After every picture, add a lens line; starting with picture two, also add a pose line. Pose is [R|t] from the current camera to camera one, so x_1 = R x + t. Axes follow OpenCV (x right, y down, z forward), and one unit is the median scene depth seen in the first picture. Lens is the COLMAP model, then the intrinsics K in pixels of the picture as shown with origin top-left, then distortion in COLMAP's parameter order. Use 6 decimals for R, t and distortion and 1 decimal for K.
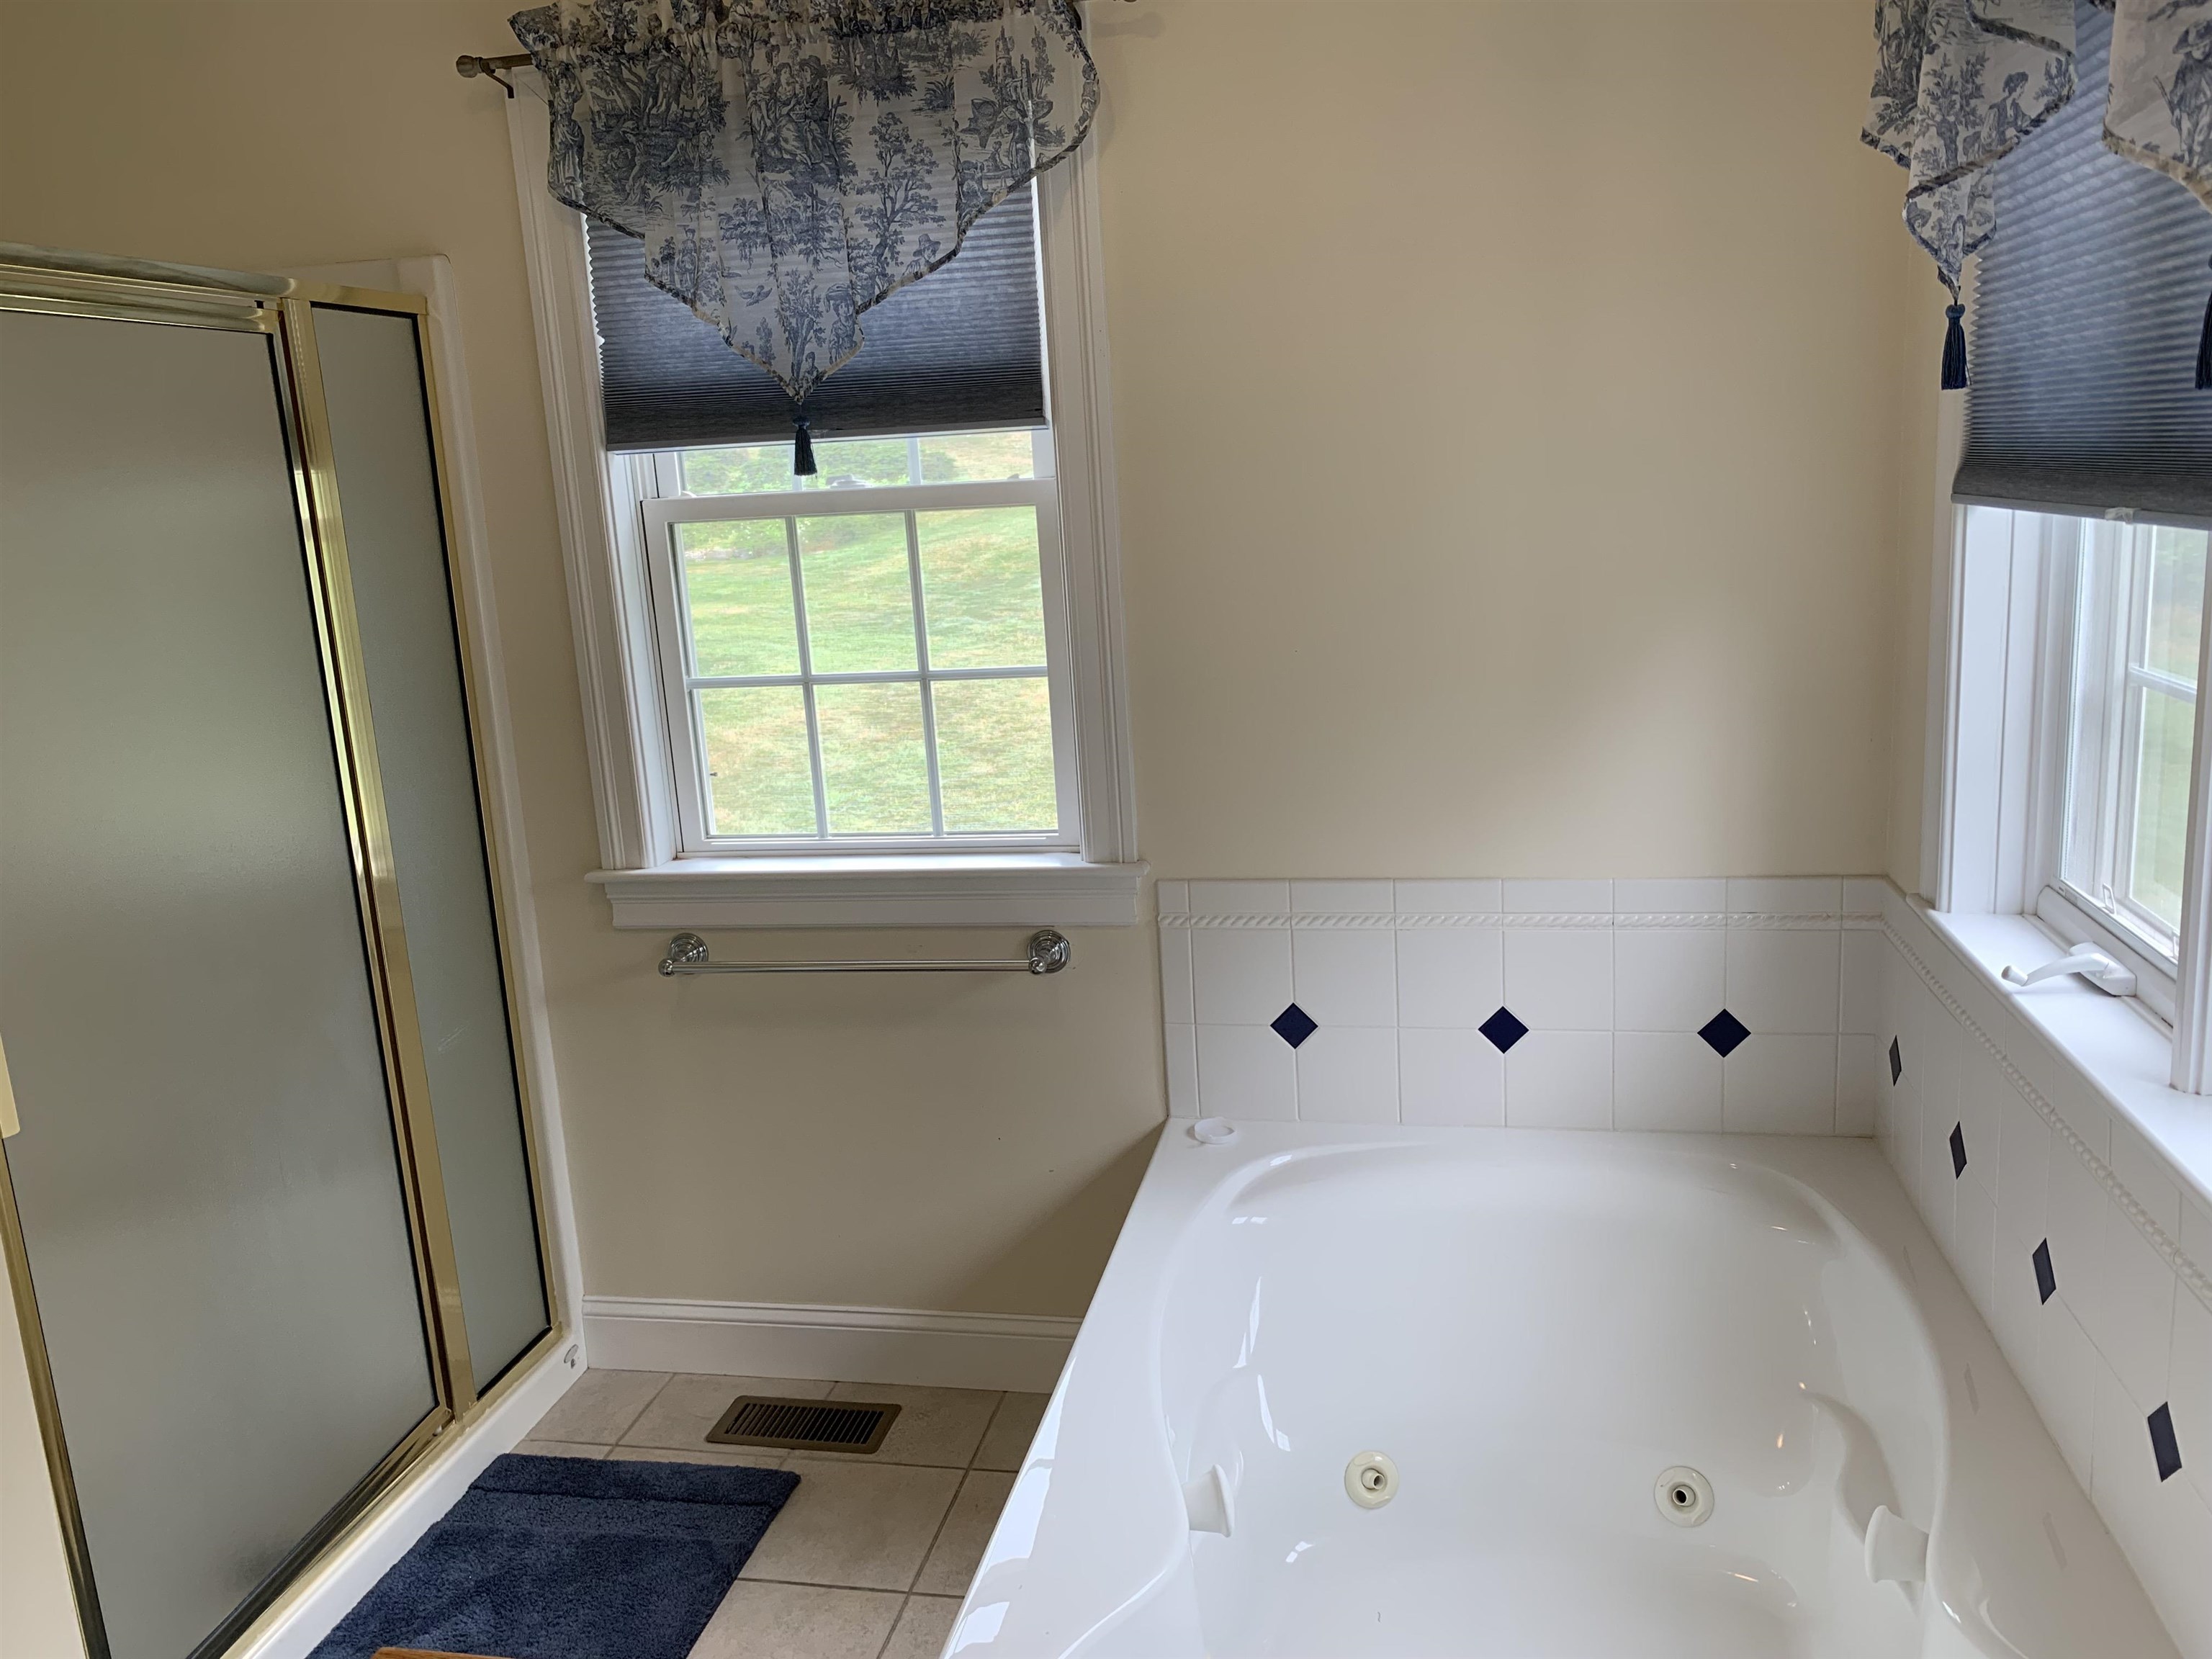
lens RADIAL K [[1722.3, 0, 1106.9], [0, 1722.3, 831.0], [0, 0, 1]] dist [0.002035, -0.000321]
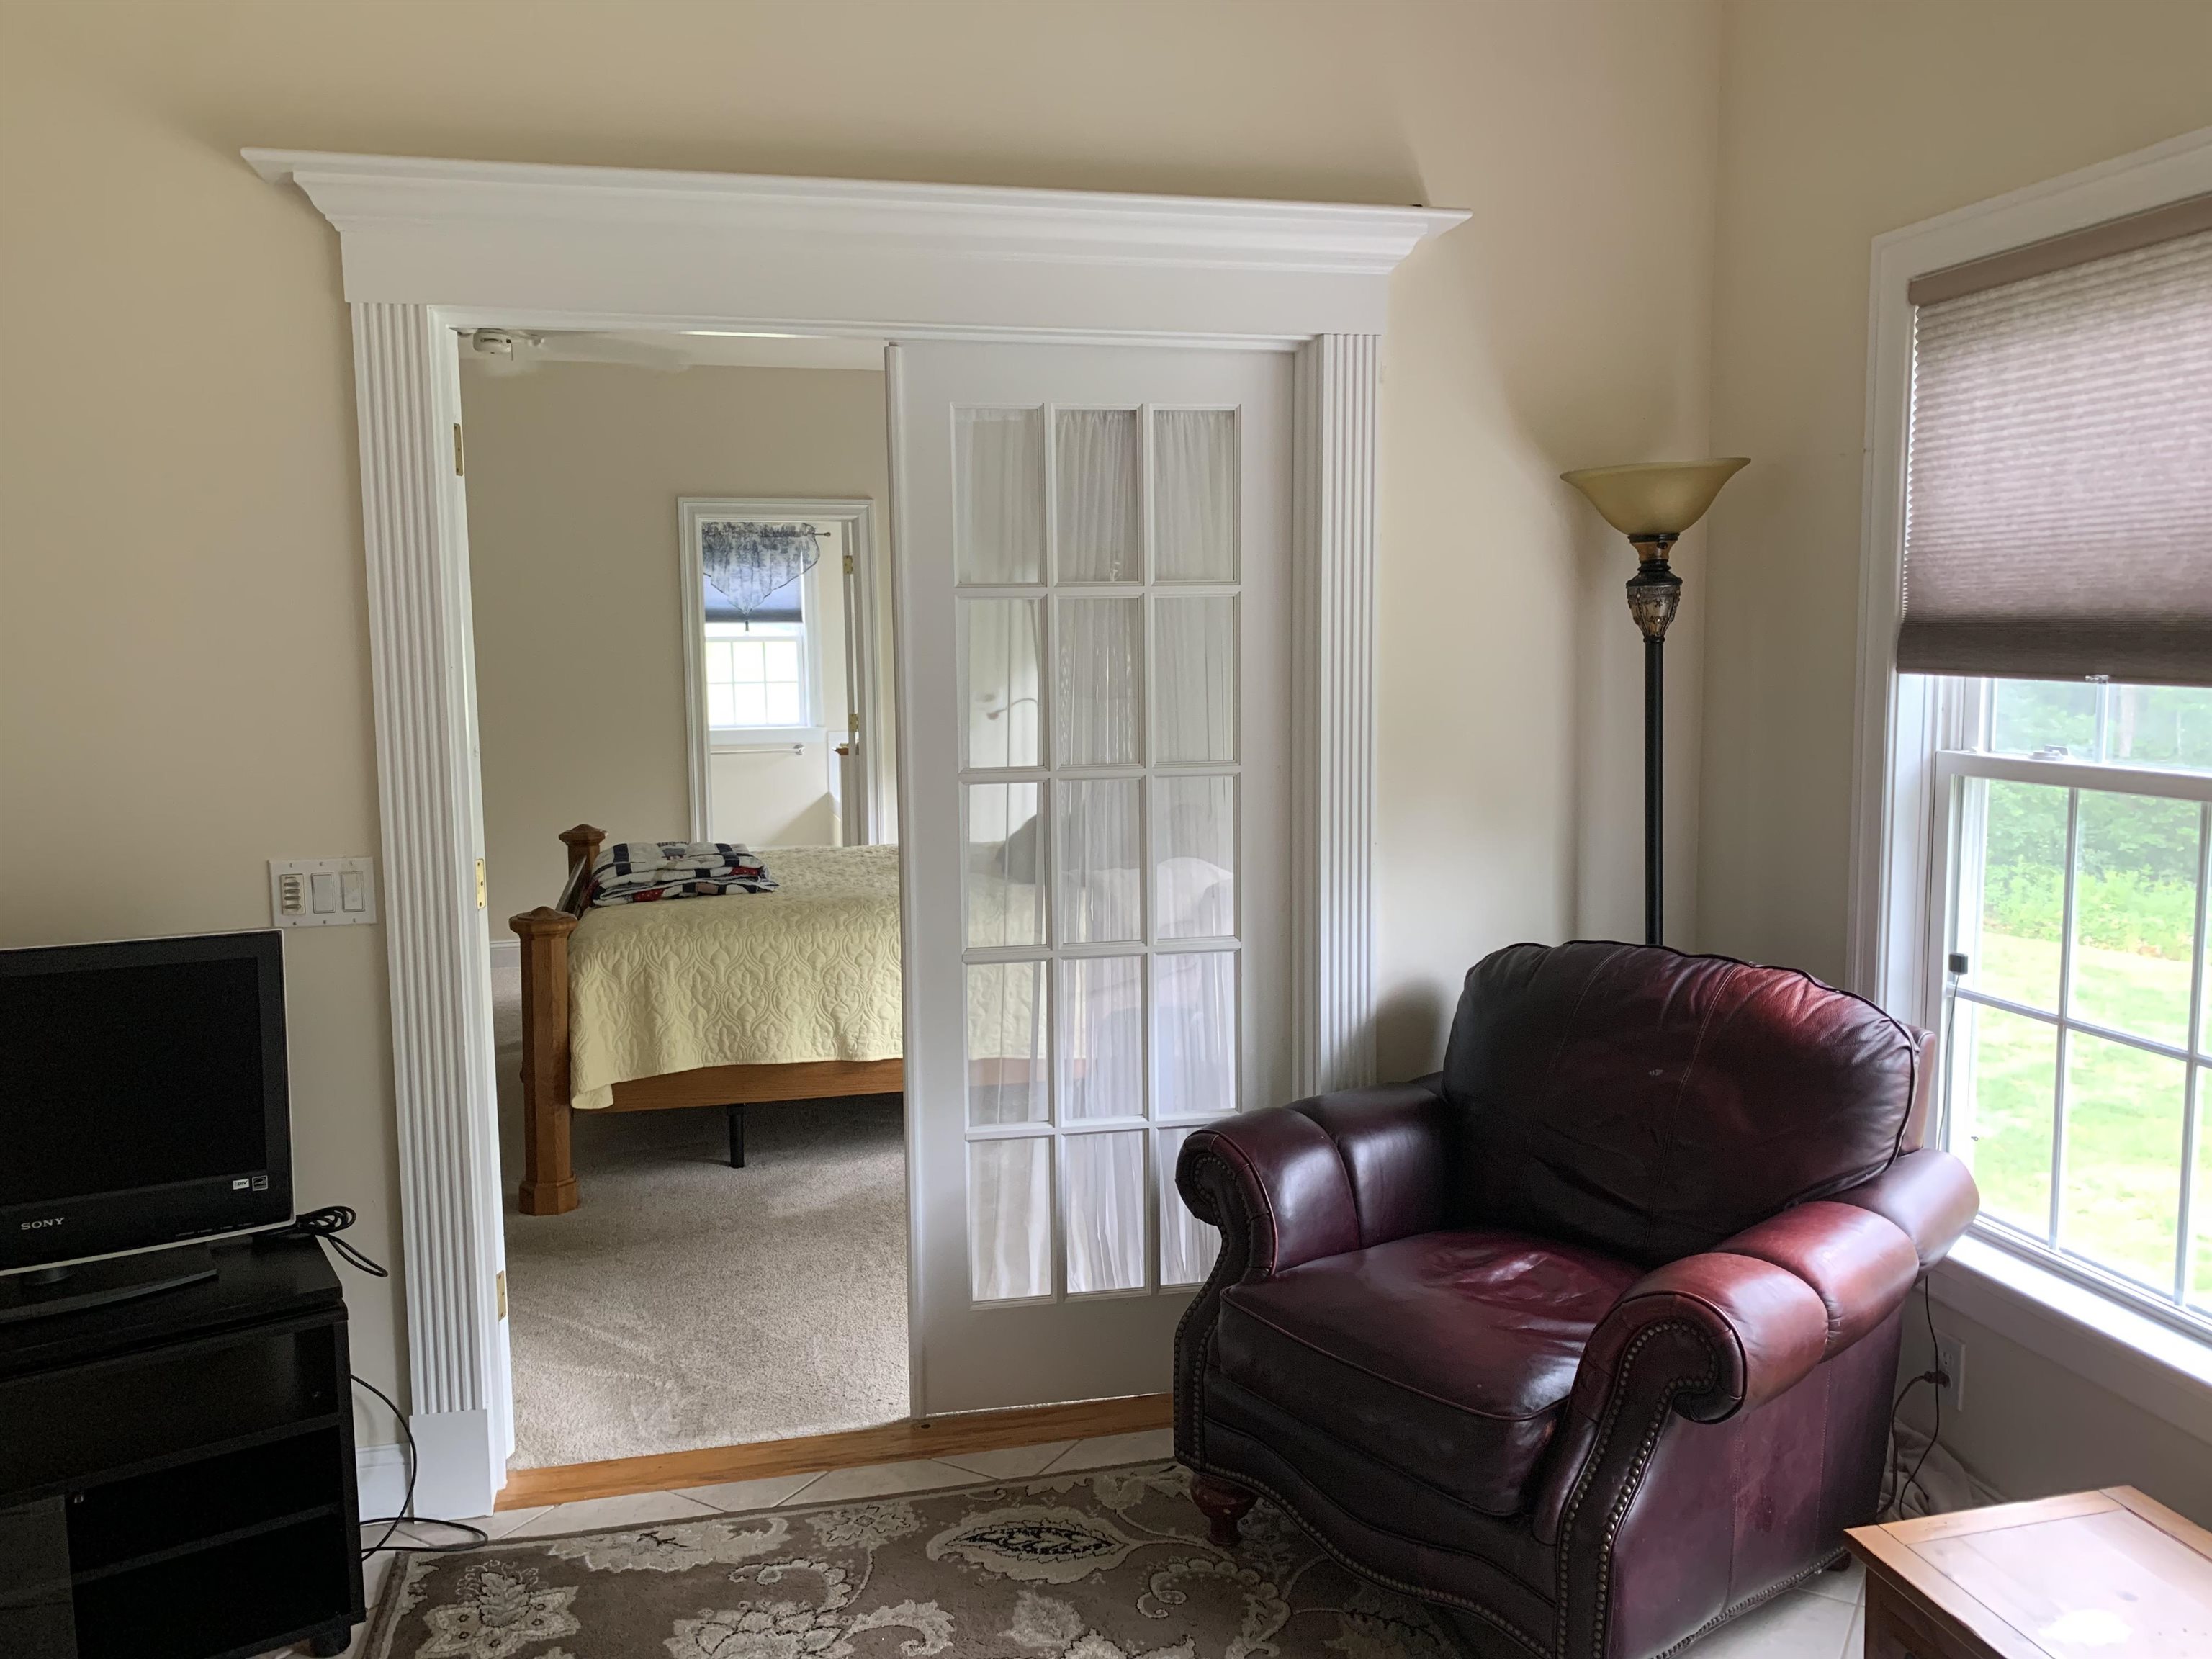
lens RADIAL K [[1722.3, 0, 1108.2], [0, 1722.3, 827.4], [0, 0, 1]] dist [0.002035, -0.000321]
pose [[0.907463, 0.001546, 0.420129, -1.182547], [0.046291, 0.993537, -0.103643, 0.776364], [-0.417574, 0.113501, 0.901526, -3.240028]]
